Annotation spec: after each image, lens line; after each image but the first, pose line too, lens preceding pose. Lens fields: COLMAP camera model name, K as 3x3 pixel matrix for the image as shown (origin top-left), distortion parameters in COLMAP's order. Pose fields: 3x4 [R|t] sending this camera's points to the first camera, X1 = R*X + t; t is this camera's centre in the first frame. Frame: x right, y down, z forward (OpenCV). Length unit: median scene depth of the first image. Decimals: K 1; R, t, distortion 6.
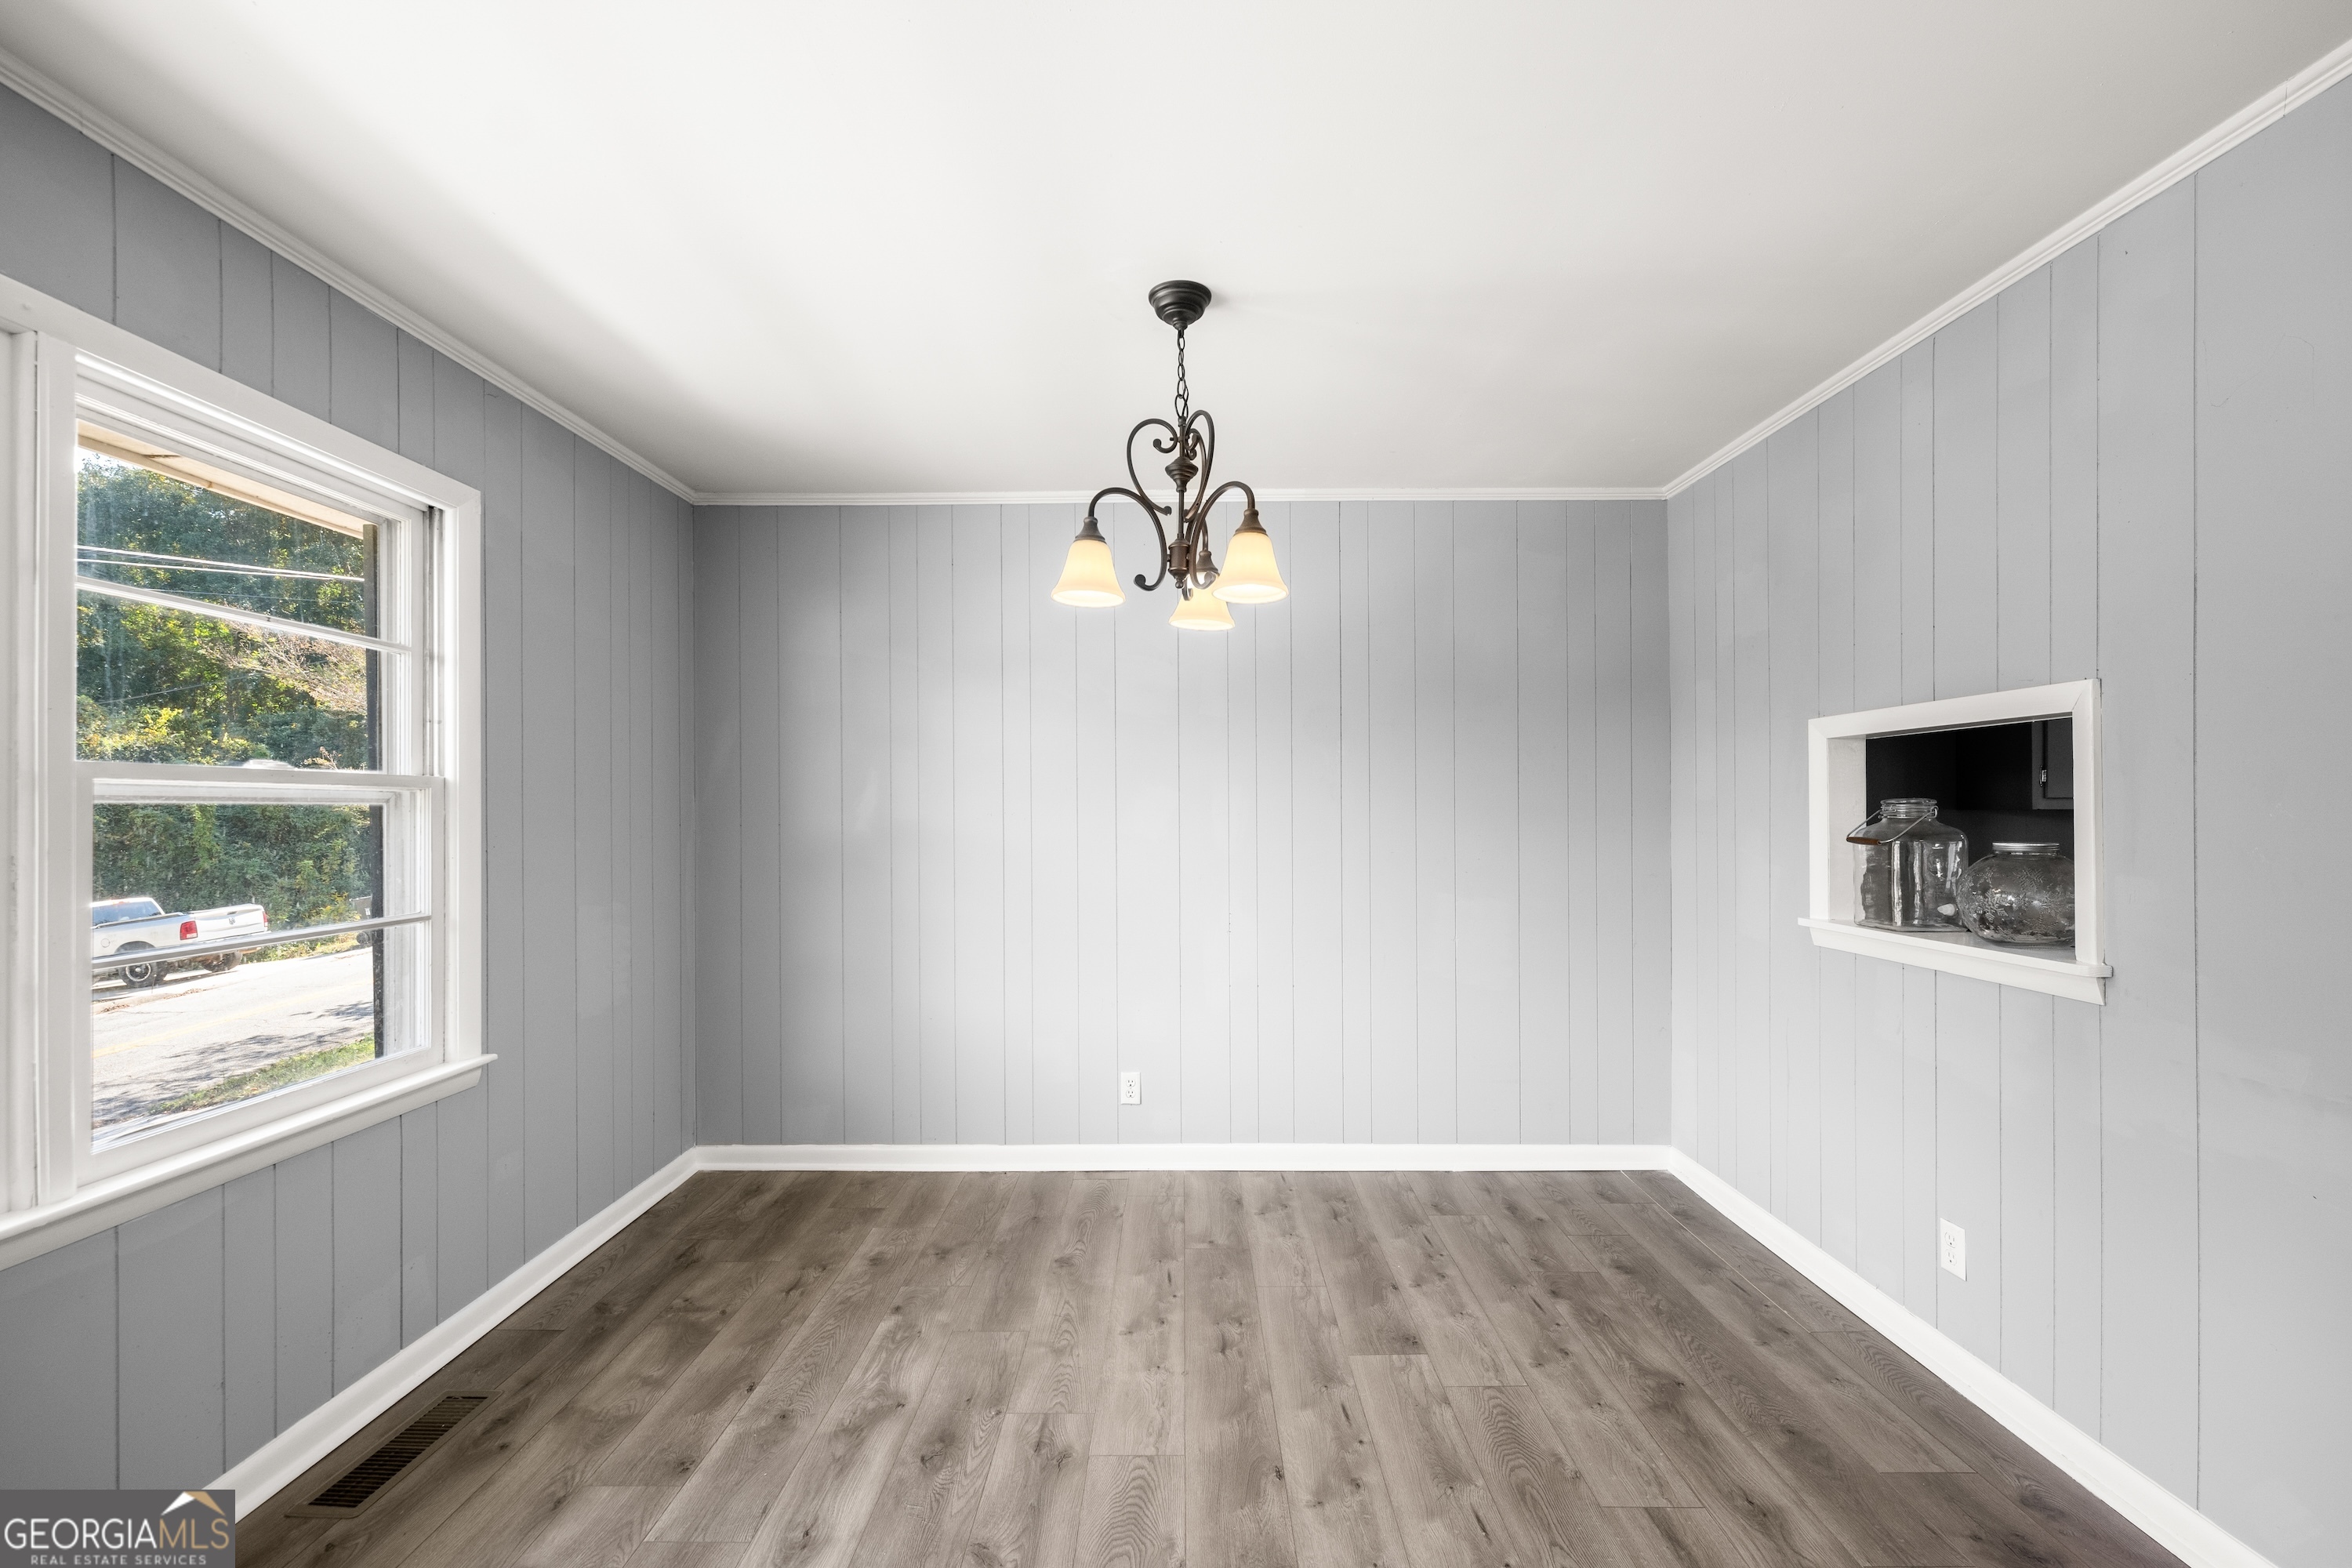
lens RADIAL K [[965.8, 0, 1173.2], [0, 965.8, 795.8], [0, 0, 1]] dist [0.001001, 0.000046]
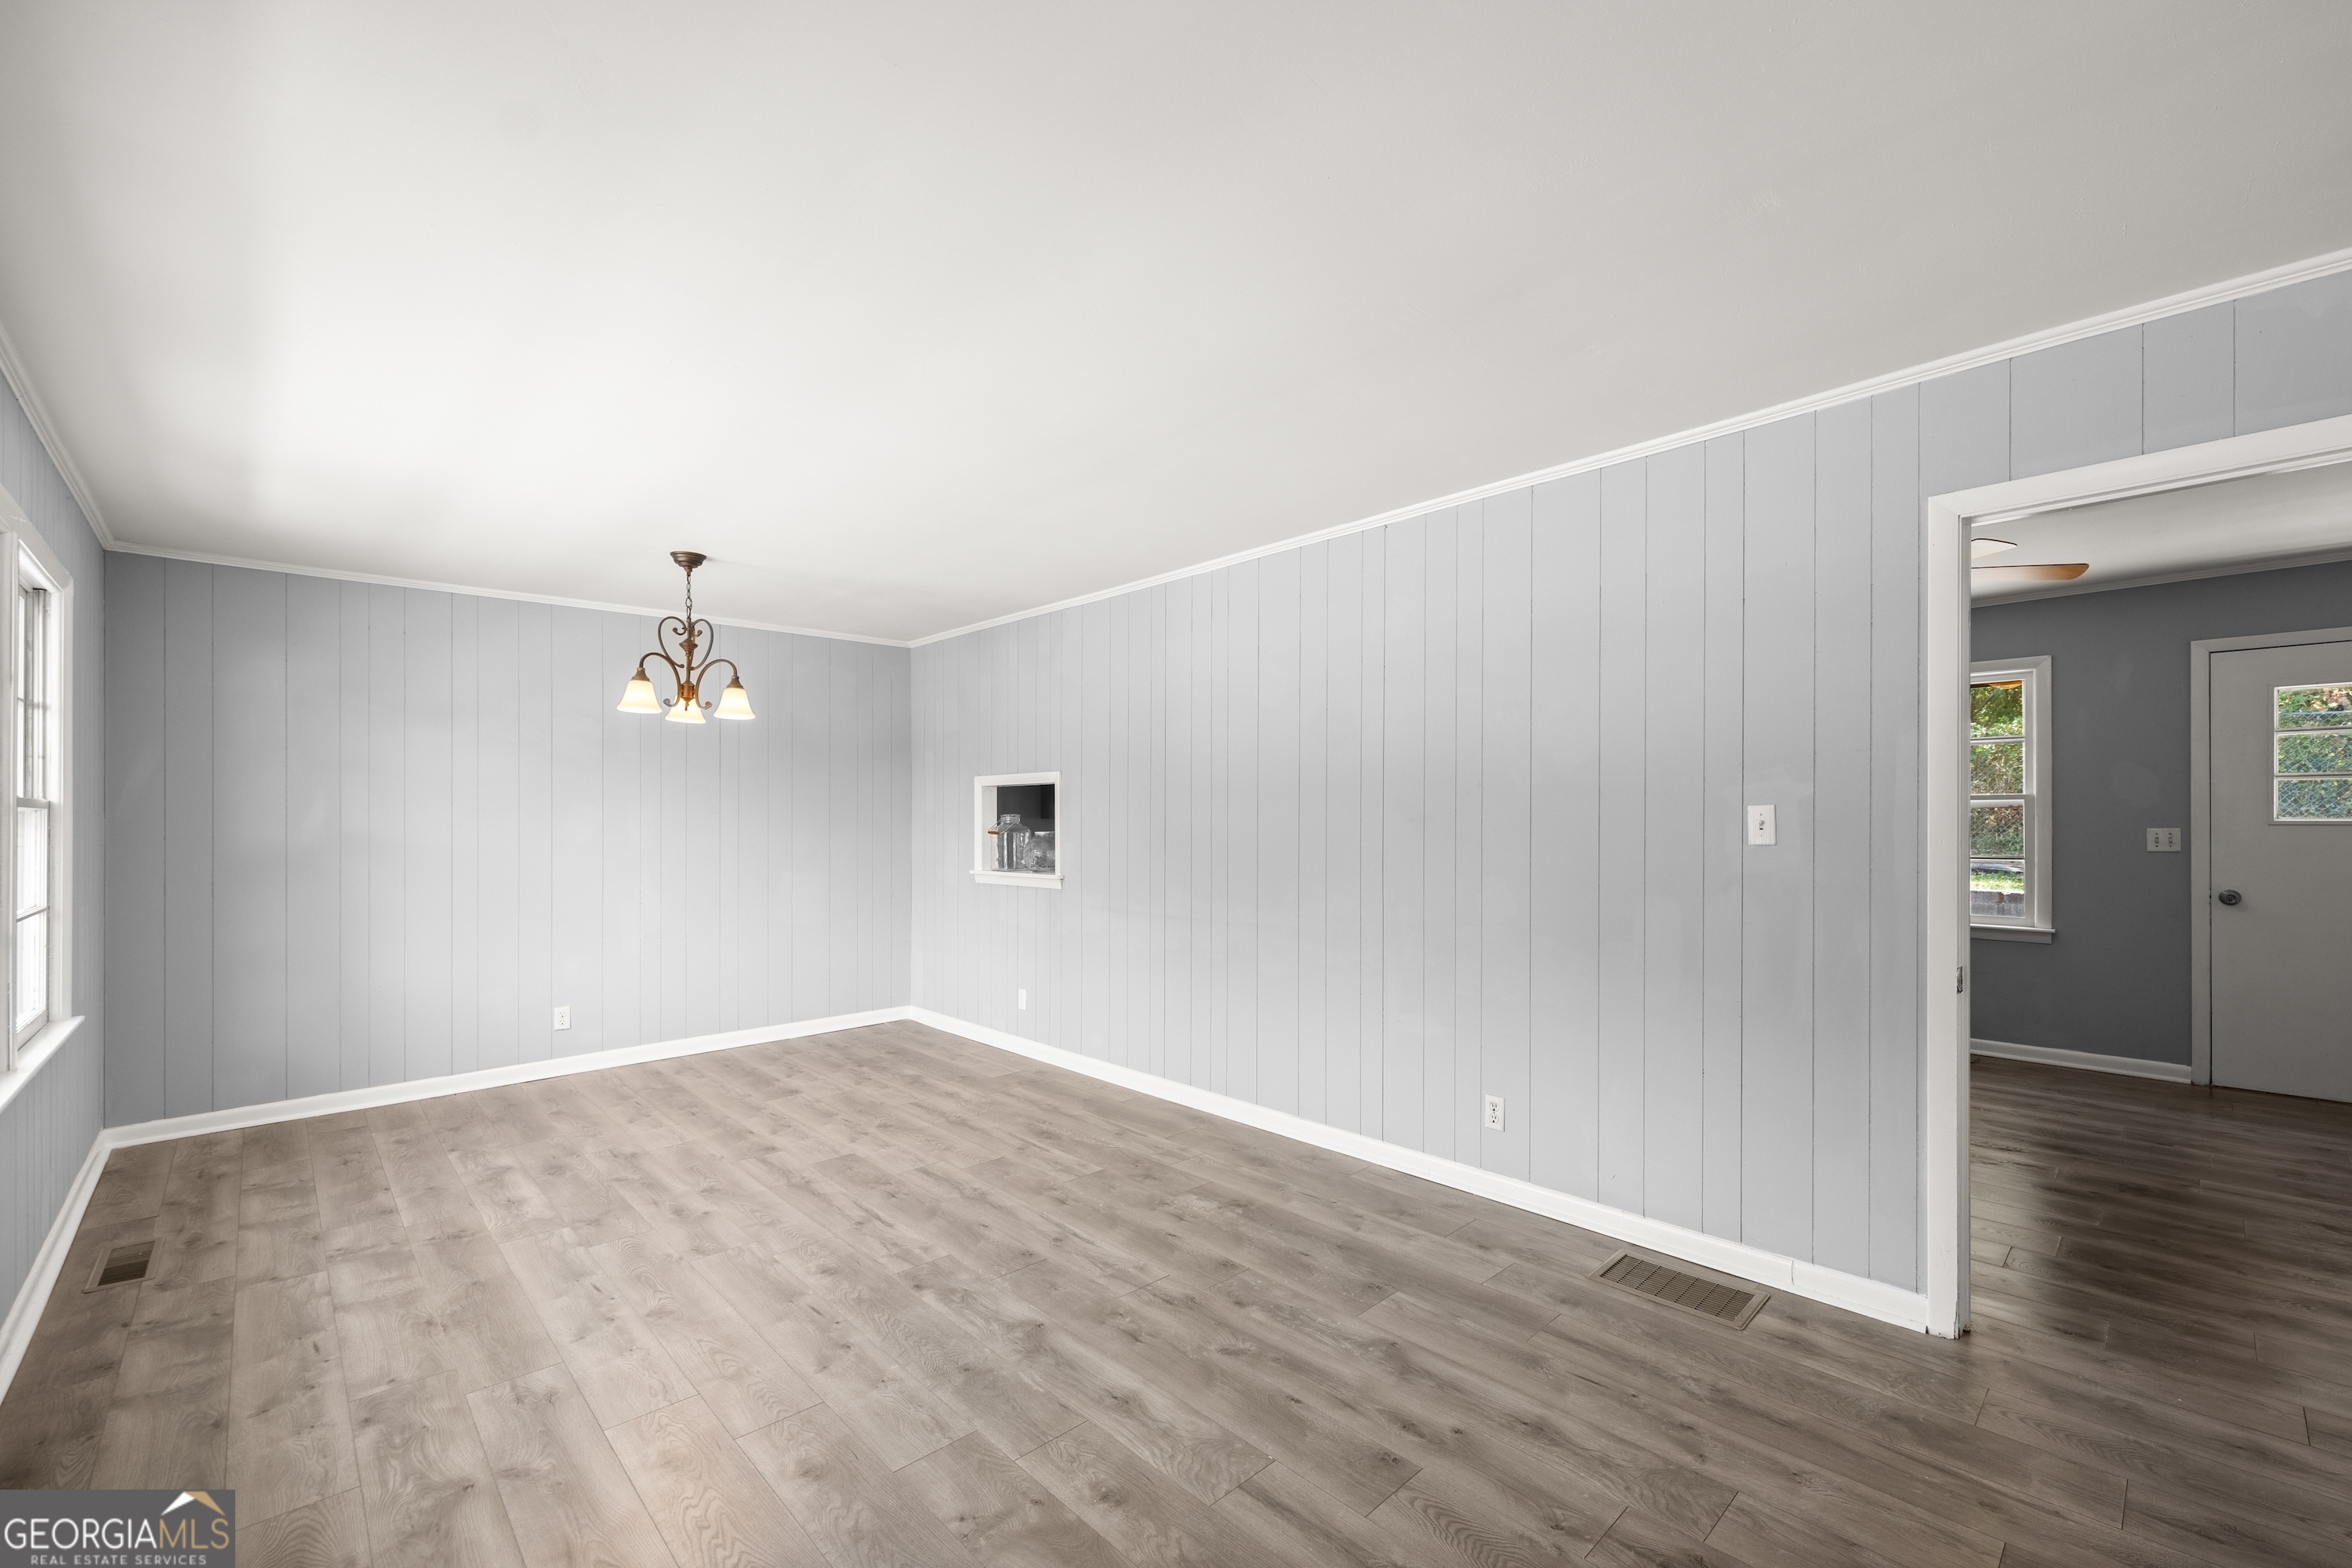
lens RADIAL K [[972.5, 0, 1185.1], [0, 972.5, 796.2], [0, 0, 1]] dist [0.001894, 0.000332]
pose [[0.718045, 0.010128, 0.695923, -0.541214], [-0.003505, 0.999934, -0.010936, -0.015353], [-0.695988, 0.005413, 0.718033, -0.932460]]
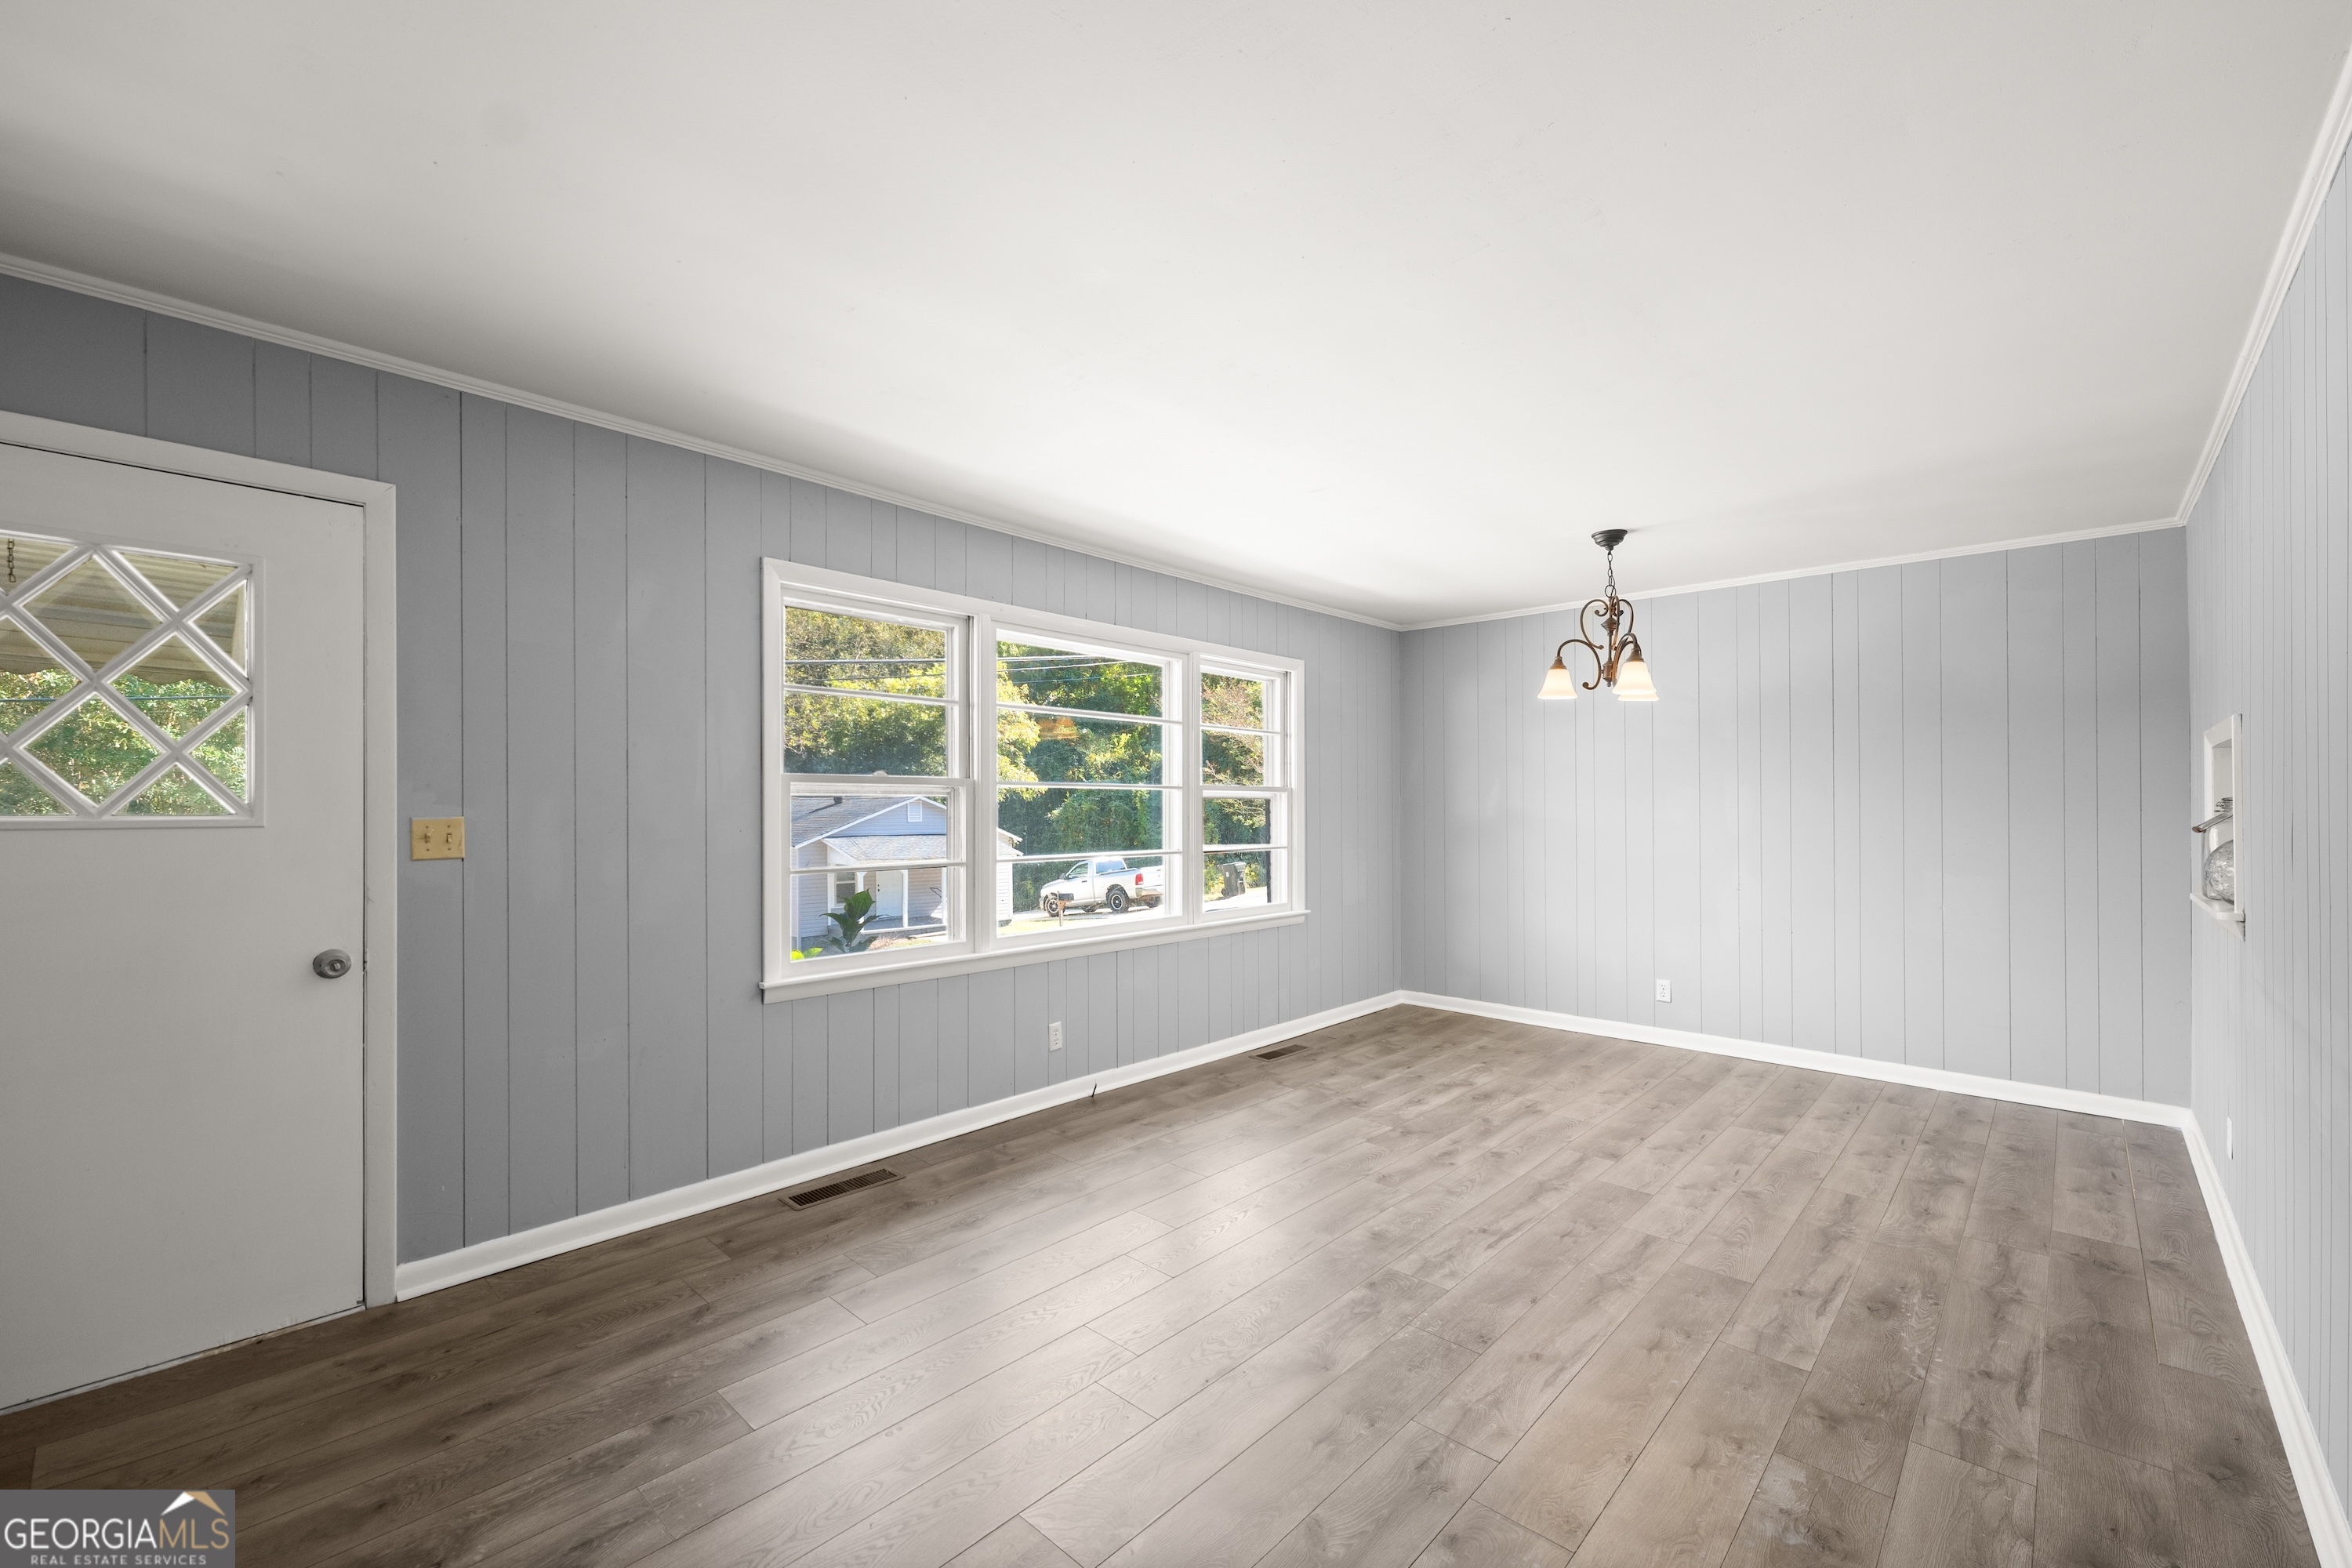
lens RADIAL K [[965.8, 0, 1173.2], [0, 965.8, 795.8], [0, 0, 1]] dist [0.001001, 0.000046]
pose [[0.737001, -0.000919, -0.675891, 0.568152], [0.004616, 0.999983, 0.003674, -0.009314], [0.675876, -0.005828, 0.736992, -0.847776]]
